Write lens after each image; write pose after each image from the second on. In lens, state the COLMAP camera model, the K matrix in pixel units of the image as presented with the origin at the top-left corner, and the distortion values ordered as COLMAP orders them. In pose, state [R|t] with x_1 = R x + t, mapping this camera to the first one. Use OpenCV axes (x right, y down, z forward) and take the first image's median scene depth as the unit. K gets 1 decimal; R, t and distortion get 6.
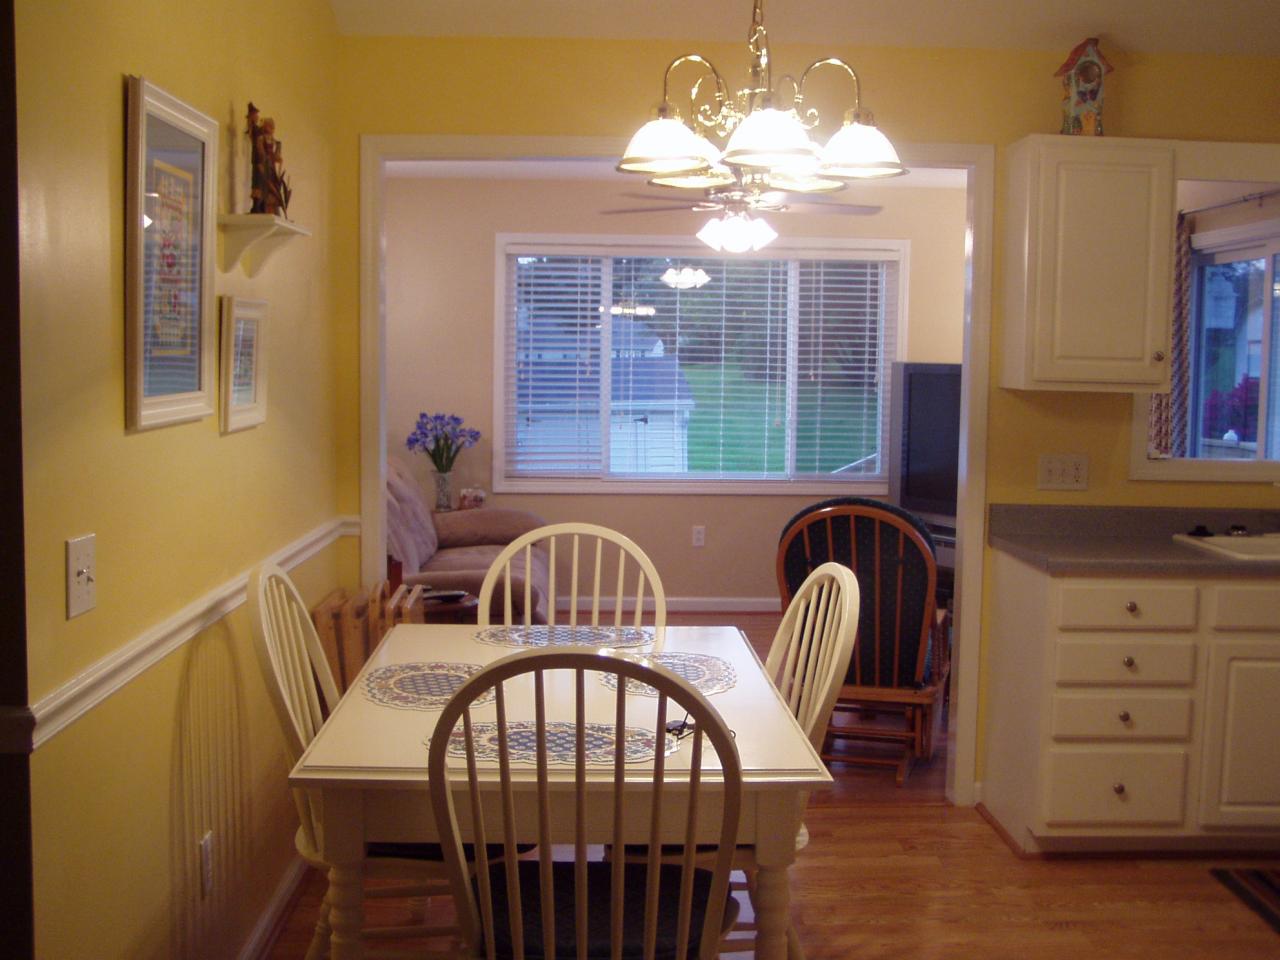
lens RADIAL K [[1492.6, 0, 635.7], [0, 1492.6, 474.8], [0, 0, 1]] dist [-0.027703, 0.000000]
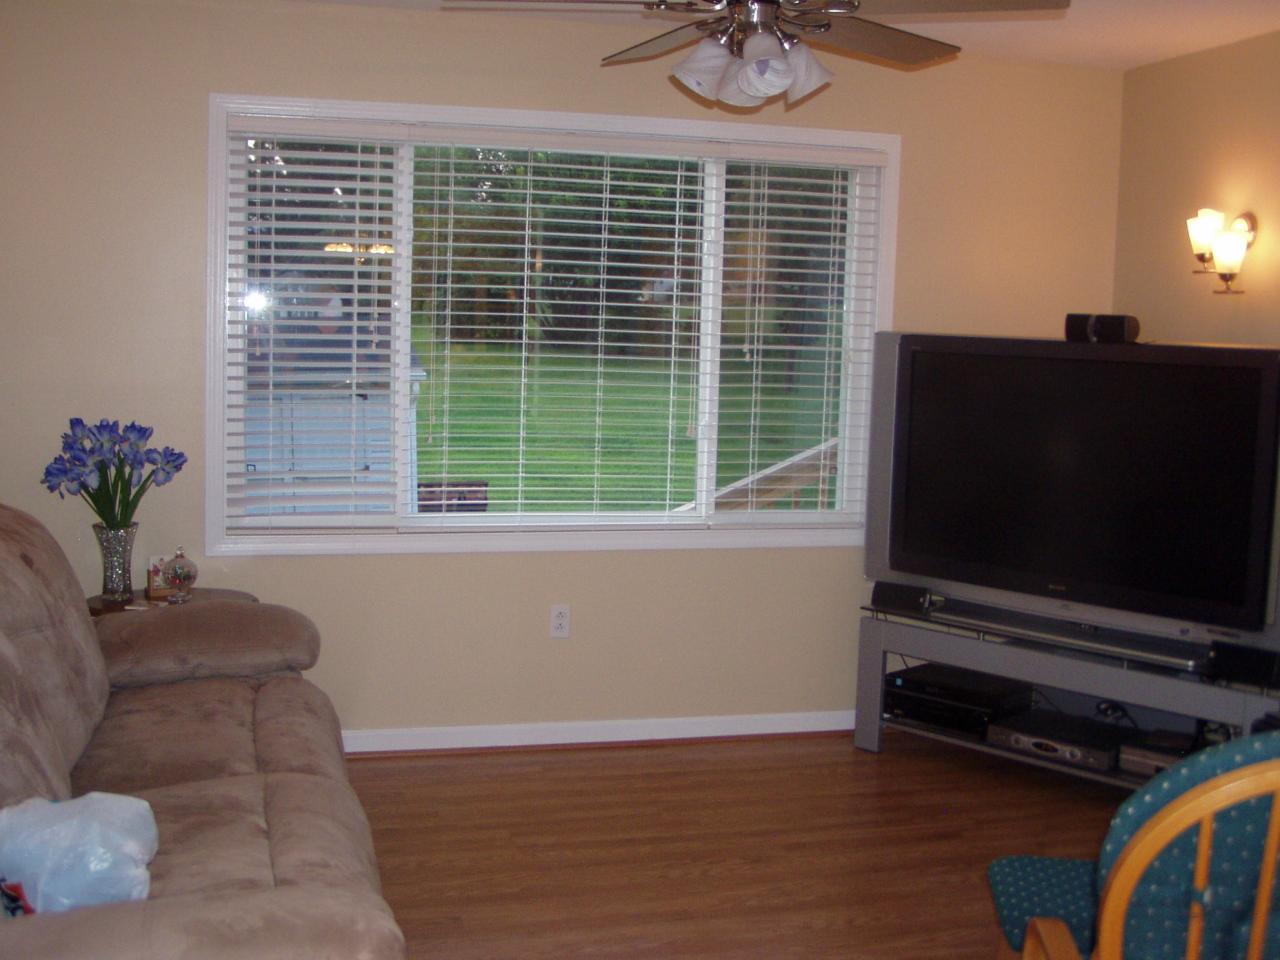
lens RADIAL K [[1492.6, 0, 590.9], [0, 1492.6, 440.2], [0, 0, 1]] dist [-0.027703, 0.000000]
pose [[0.975947, -0.006188, 0.217919, -0.075725], [0.003905, 0.999933, 0.010904, -0.037799], [-0.217972, -0.009791, 0.975906, 0.422384]]
